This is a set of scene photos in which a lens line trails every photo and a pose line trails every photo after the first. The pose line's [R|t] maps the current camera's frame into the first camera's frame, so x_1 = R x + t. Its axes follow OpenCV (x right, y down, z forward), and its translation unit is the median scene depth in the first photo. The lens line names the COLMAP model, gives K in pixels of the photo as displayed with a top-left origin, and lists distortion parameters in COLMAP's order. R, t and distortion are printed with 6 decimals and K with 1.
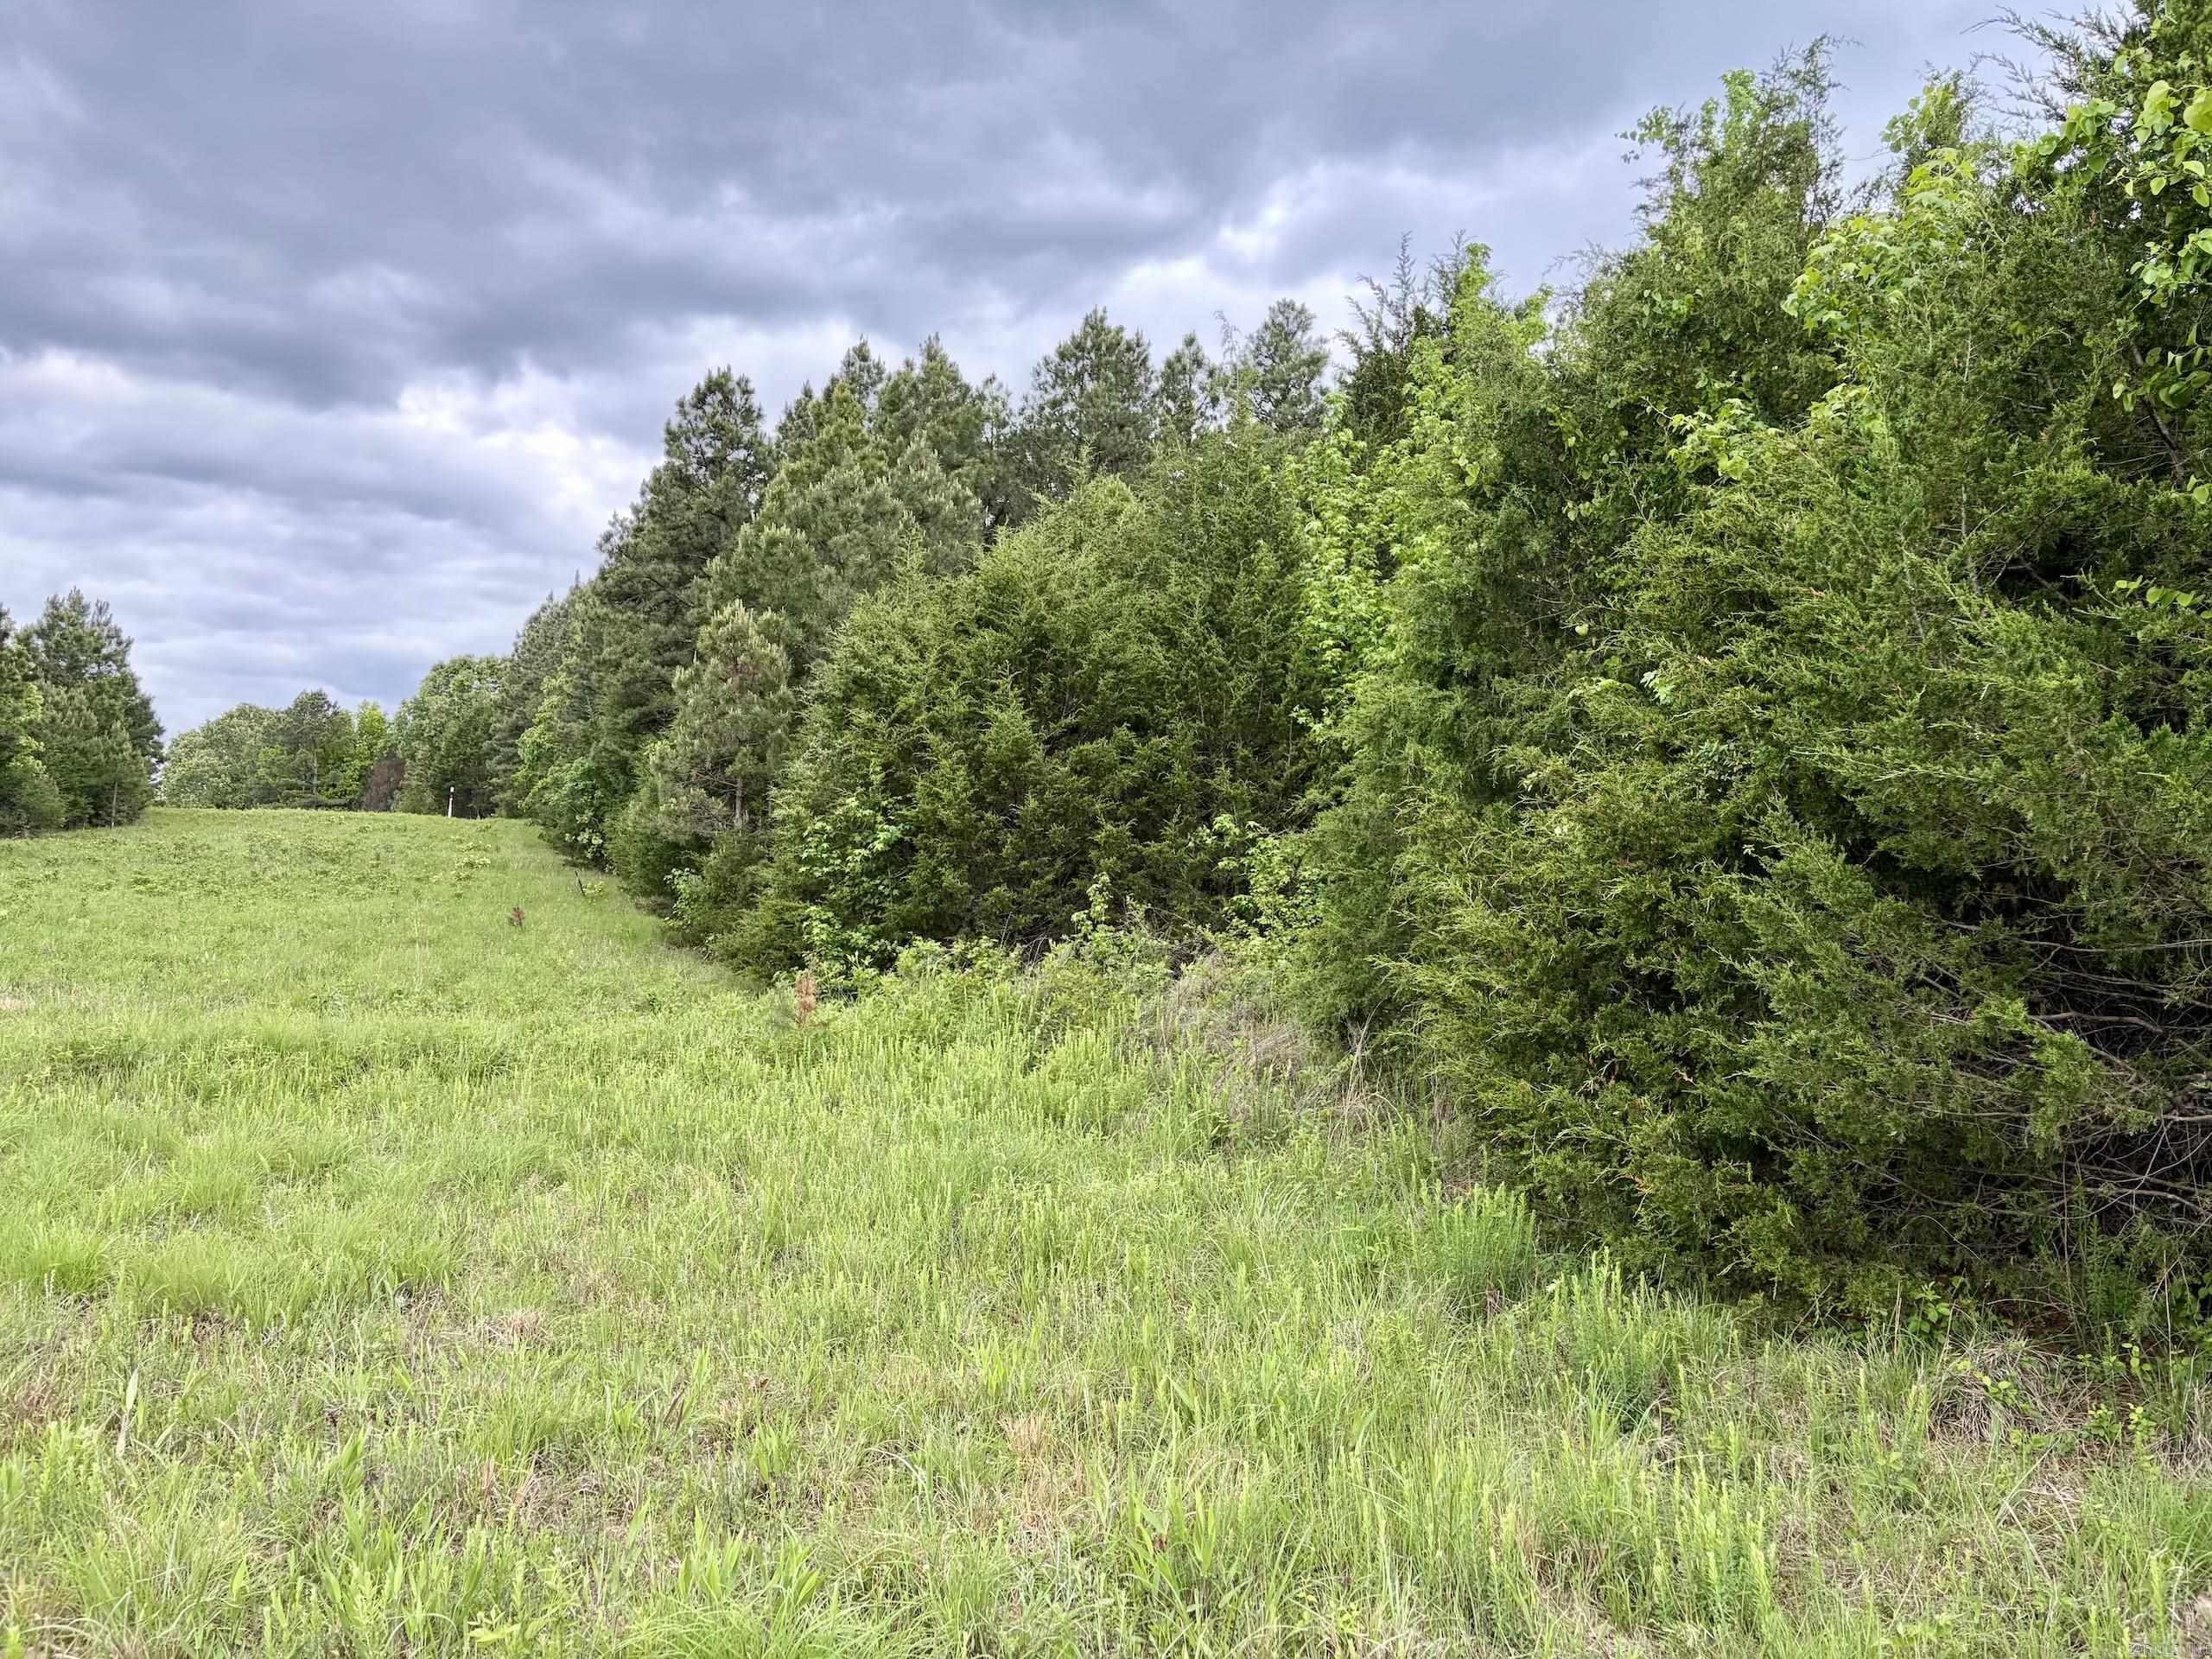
lens RADIAL K [[1662.3, 0, 1104.1], [0, 1662.3, 825.8], [0, 0, 1]] dist [0.033321, -0.041142]
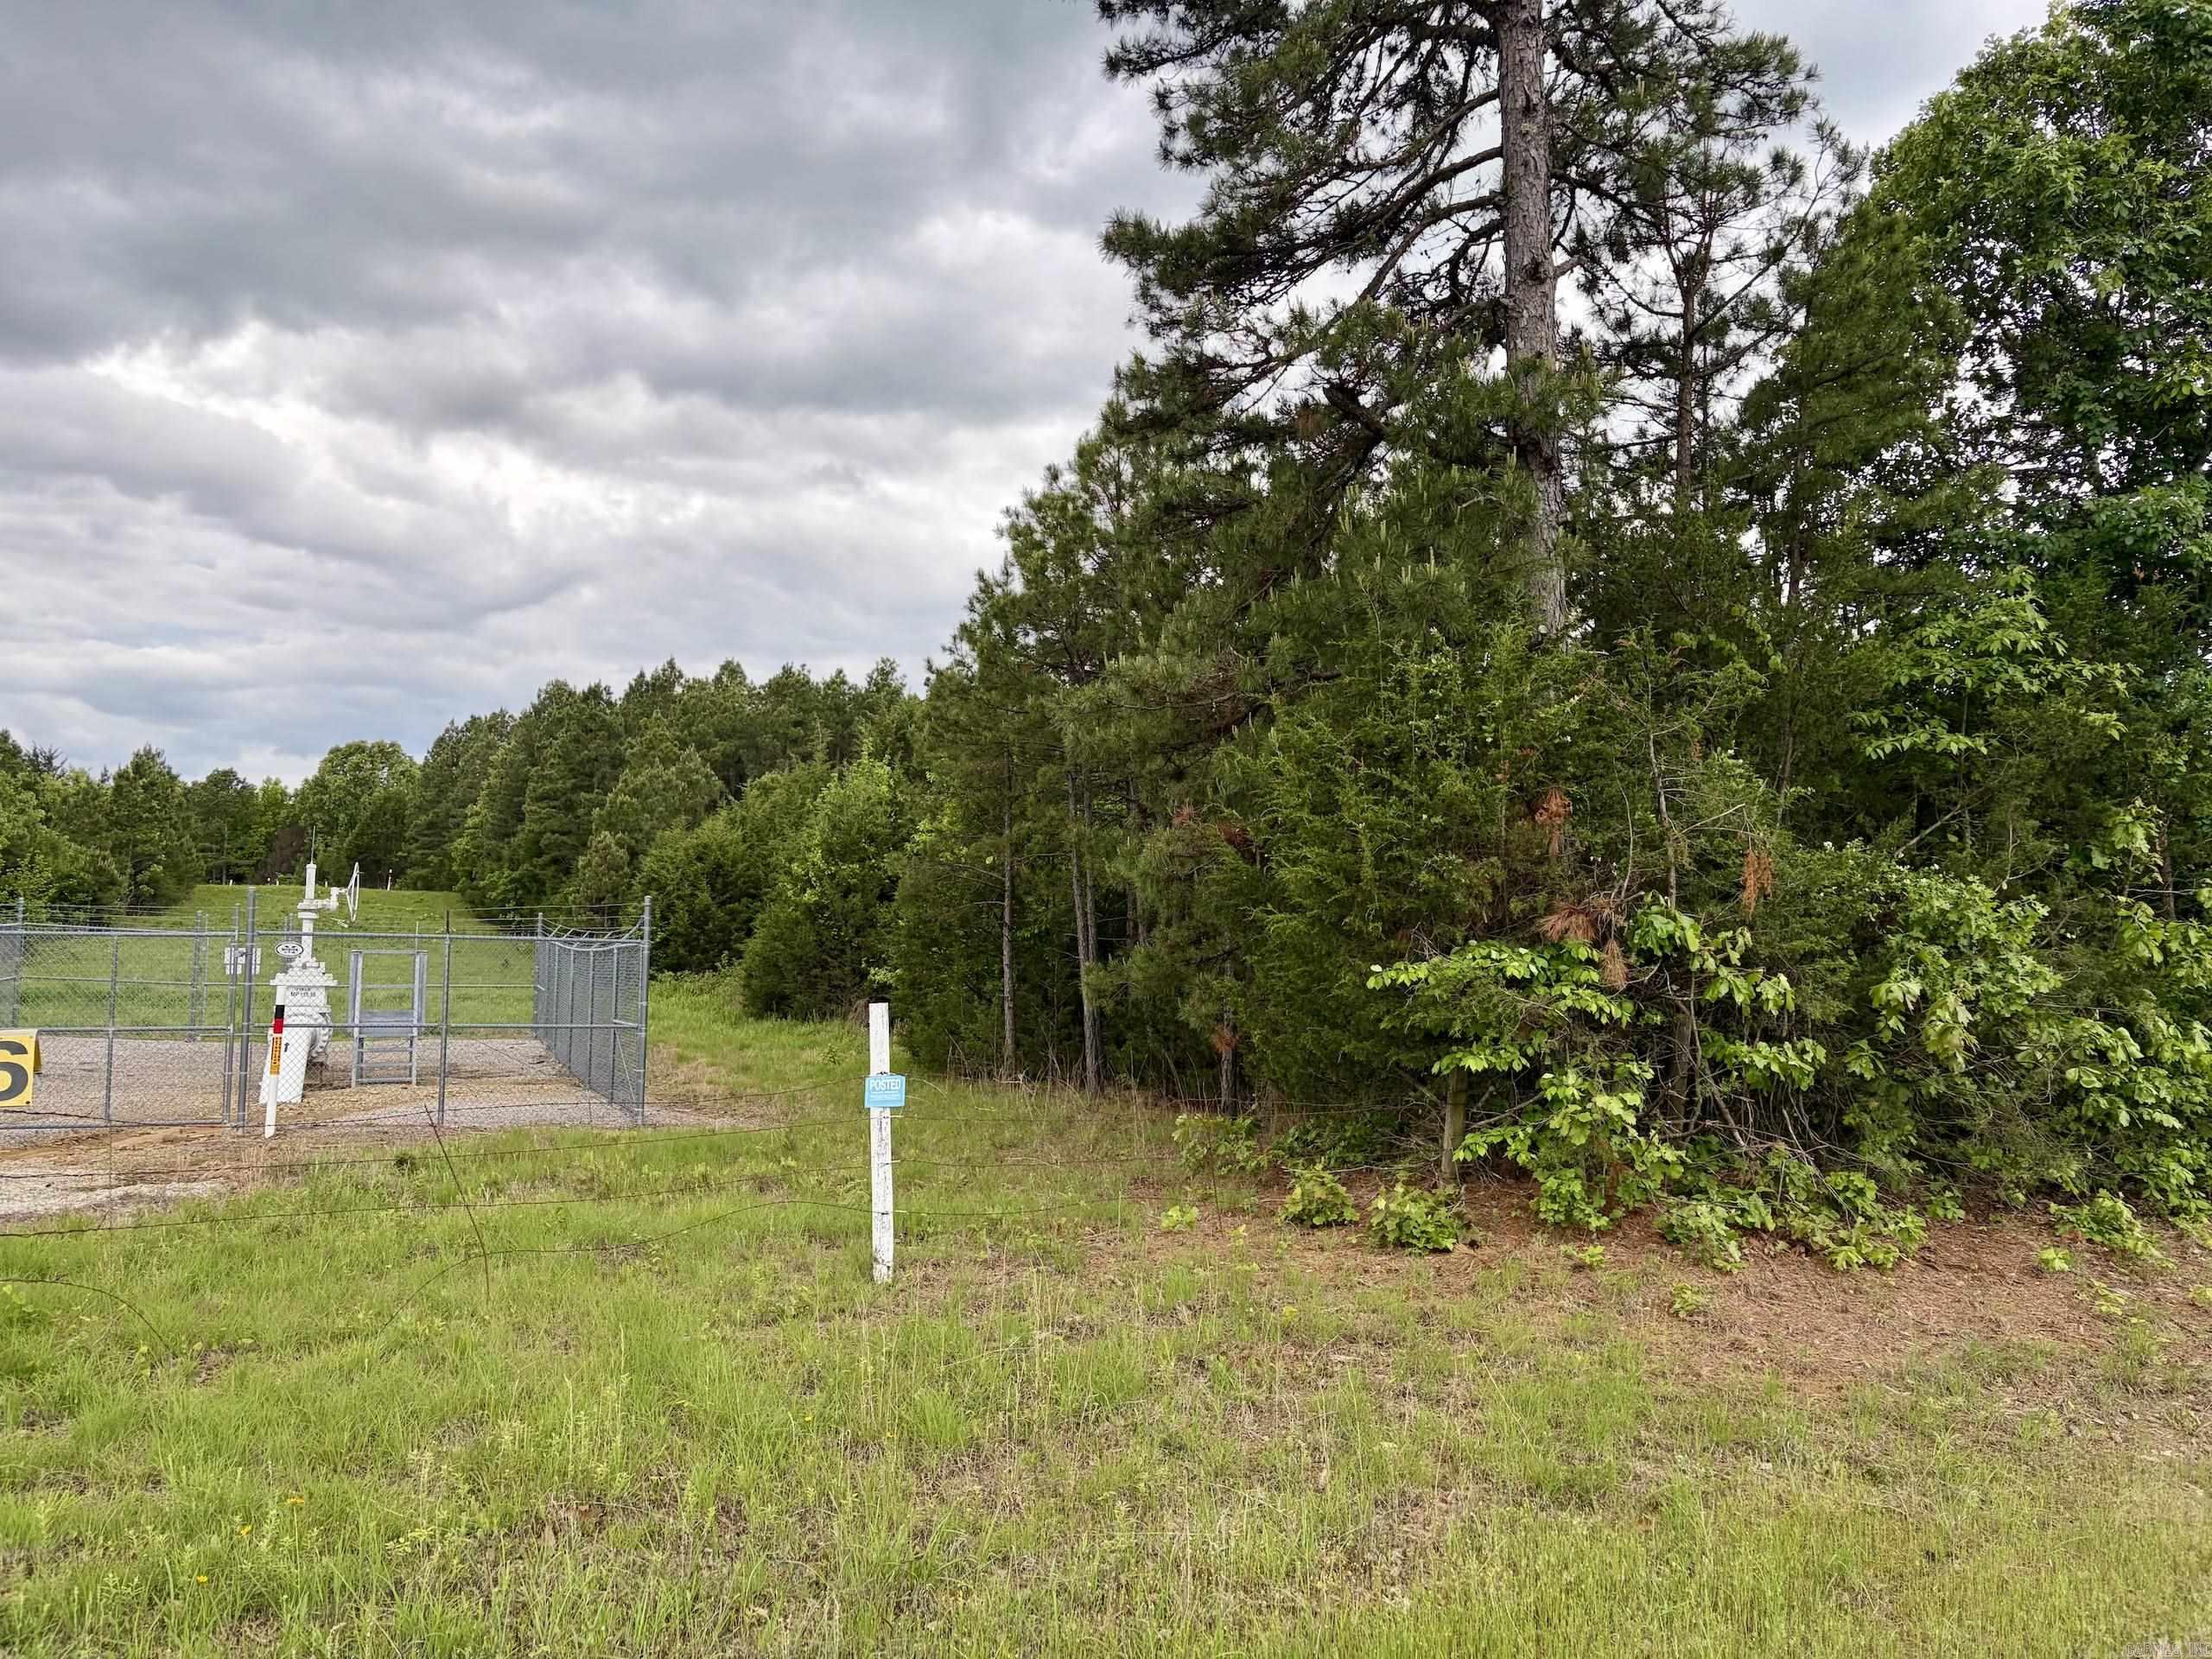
lens RADIAL K [[1662.3, 0, 1110.0], [0, 1662.3, 840.4], [0, 0, 1]] dist [0.033321, -0.041142]
pose [[0.995849, 0.010333, 0.090431, 0.165121], [-0.008838, 0.999818, -0.016916, -0.050807], [-0.090590, 0.016046, 0.995759, -0.843701]]
